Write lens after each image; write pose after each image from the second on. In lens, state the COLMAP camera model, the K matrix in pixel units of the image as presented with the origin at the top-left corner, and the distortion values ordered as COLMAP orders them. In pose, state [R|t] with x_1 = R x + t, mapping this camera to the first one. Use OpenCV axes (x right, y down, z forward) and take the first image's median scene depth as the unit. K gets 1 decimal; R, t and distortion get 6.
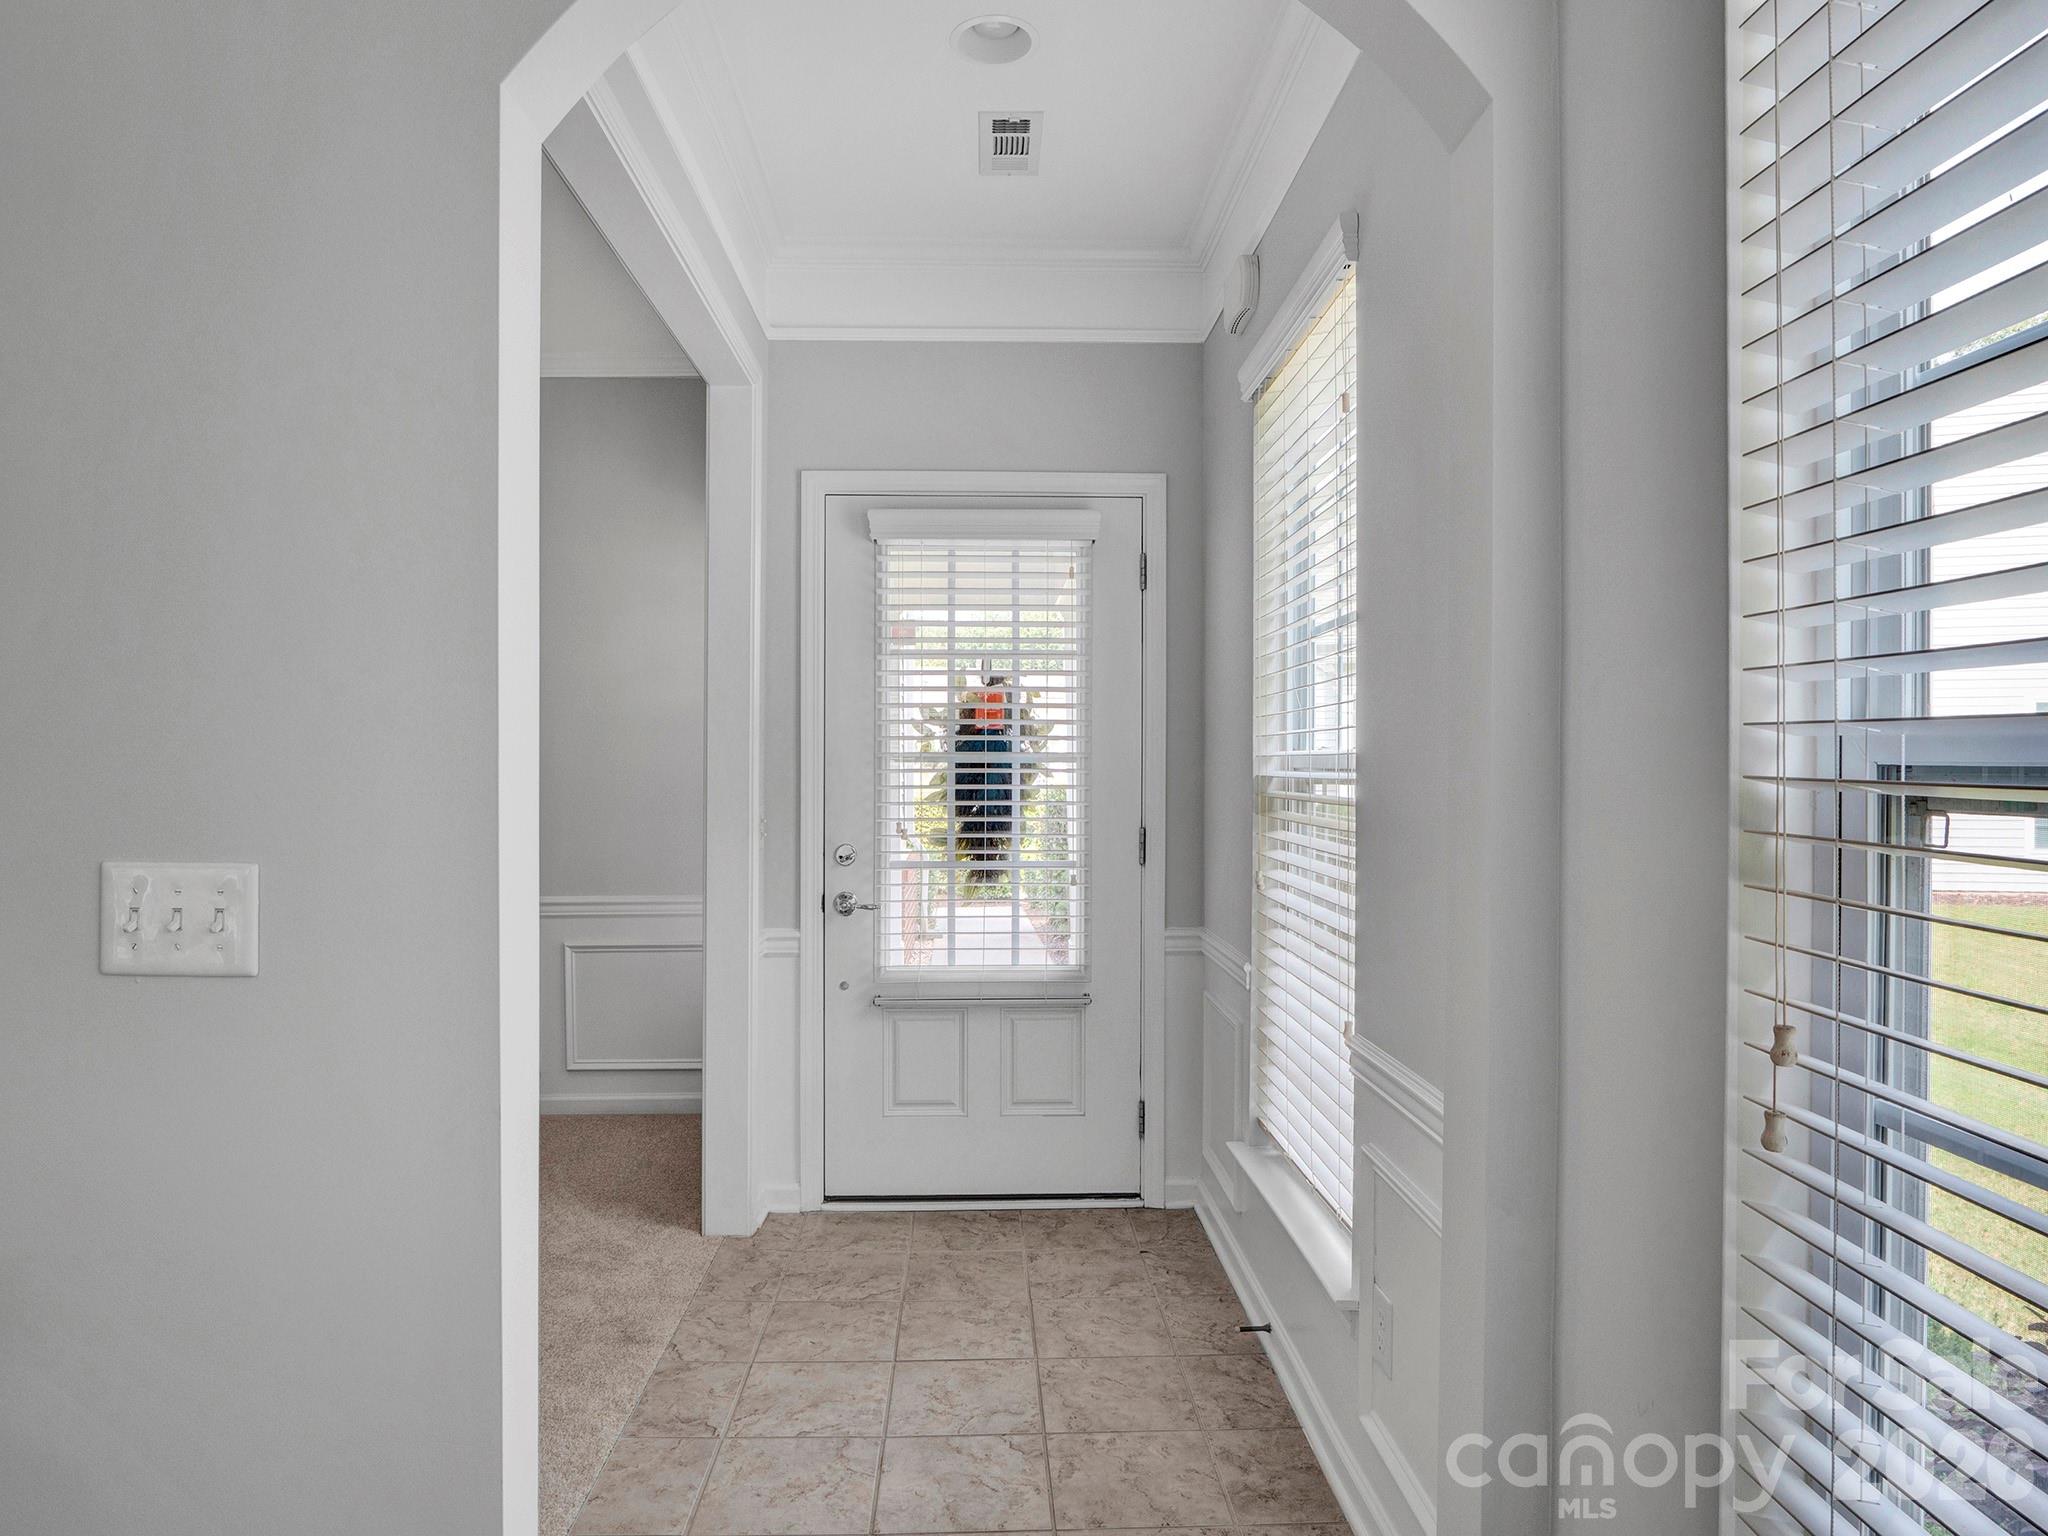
lens RADIAL K [[1280.0, 0, 1015.4], [0, 1280.0, 766.6], [0, 0, 1]] dist [-0.025688, 0.003048]
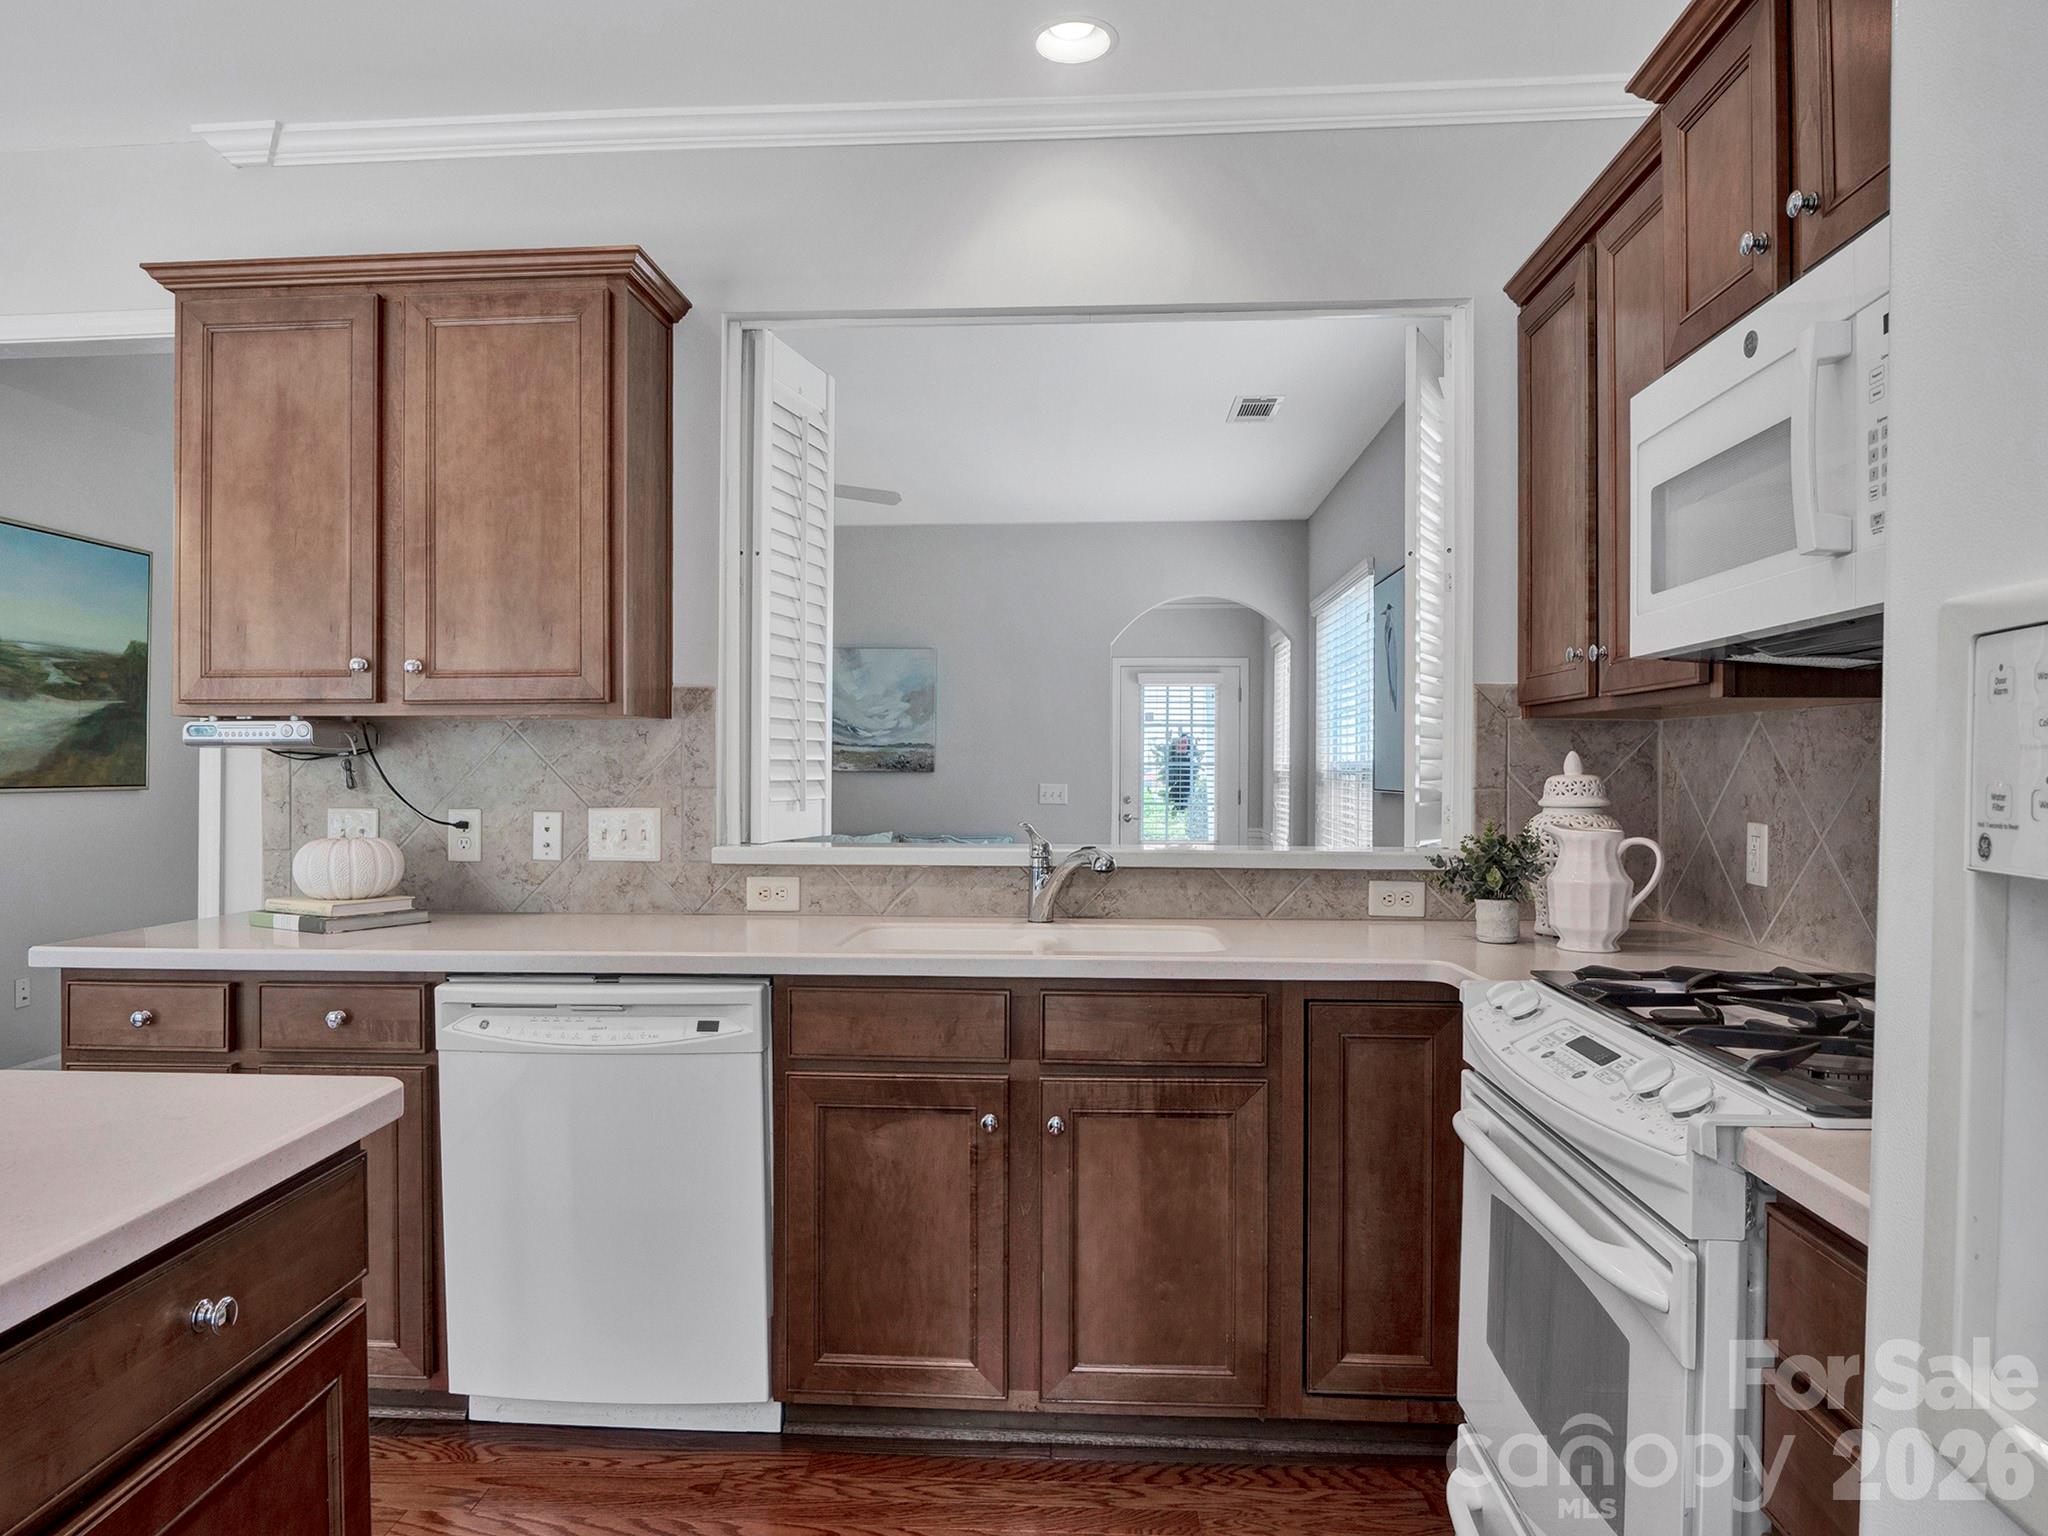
lens RADIAL K [[1280.0, 0, 1012.9], [0, 1280.0, 766.6], [0, 0, 1]] dist [-0.025688, 0.003048]
pose [[0.993849, 0.005062, -0.110626, -0.074458], [-0.005180, 0.999986, -0.000783, 0.001807], [0.110621, 0.001351, 0.993862, -1.689678]]
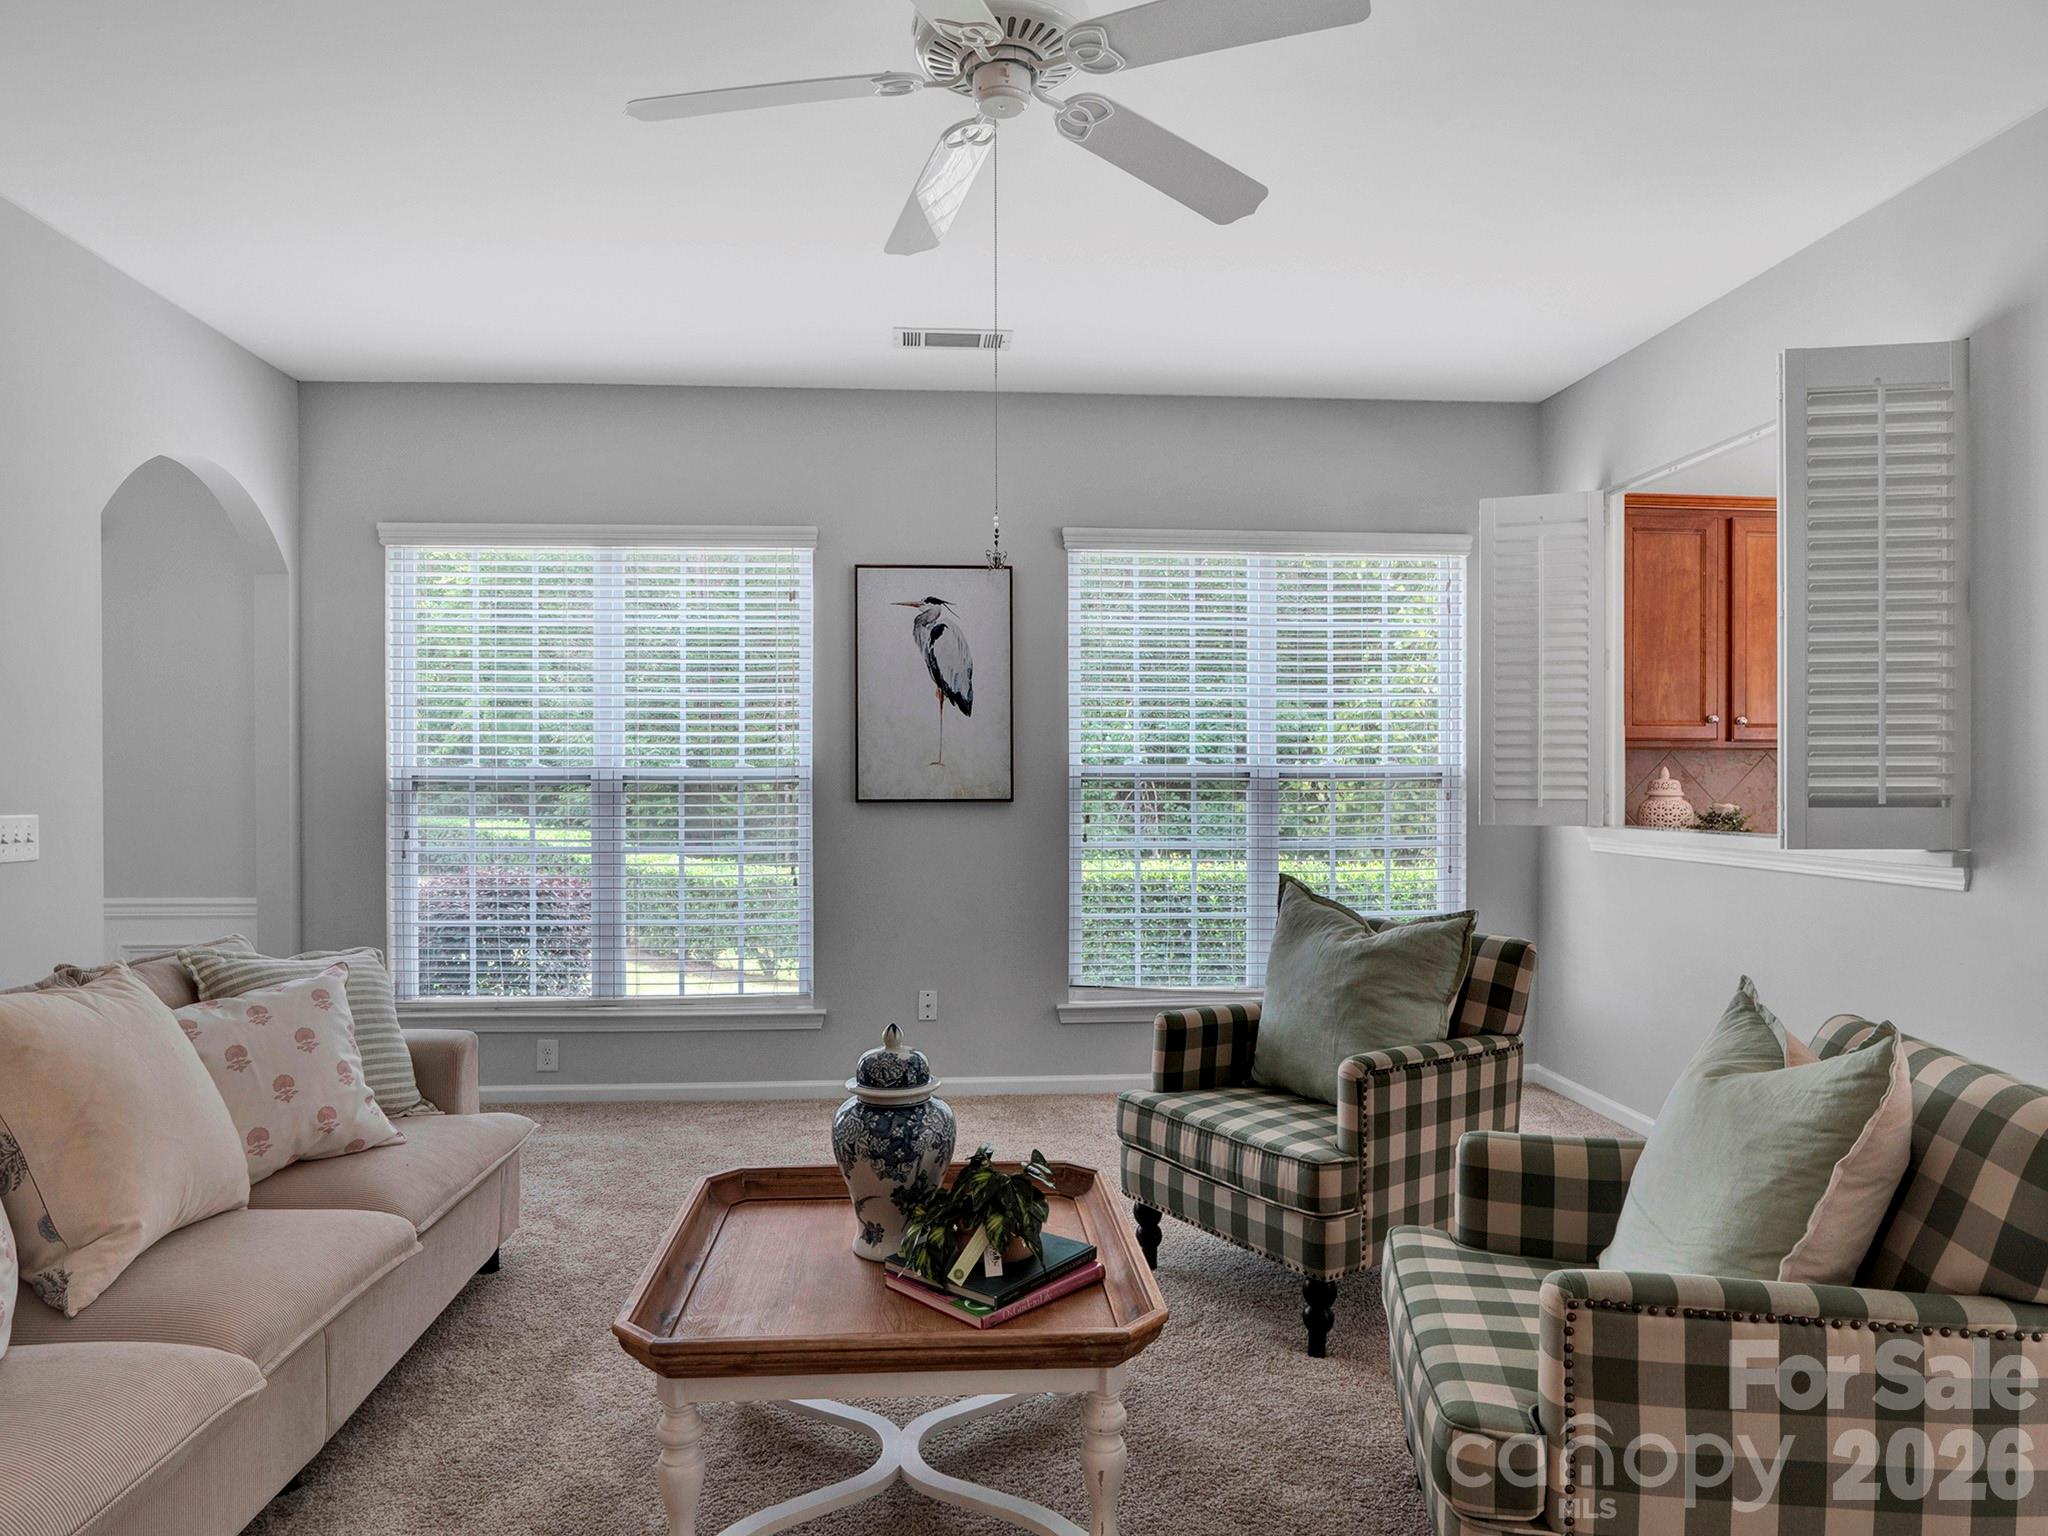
lens RADIAL K [[1280.0, 0, 1022.2], [0, 1280.0, 778.5], [0, 0, 1]] dist [-0.025688, 0.003048]
pose [[-0.015141, 0.004040, 0.999877, -1.125165], [0.001910, 0.999990, -0.004012, 0.007284], [-0.999884, 0.001849, -0.015149, -0.312113]]
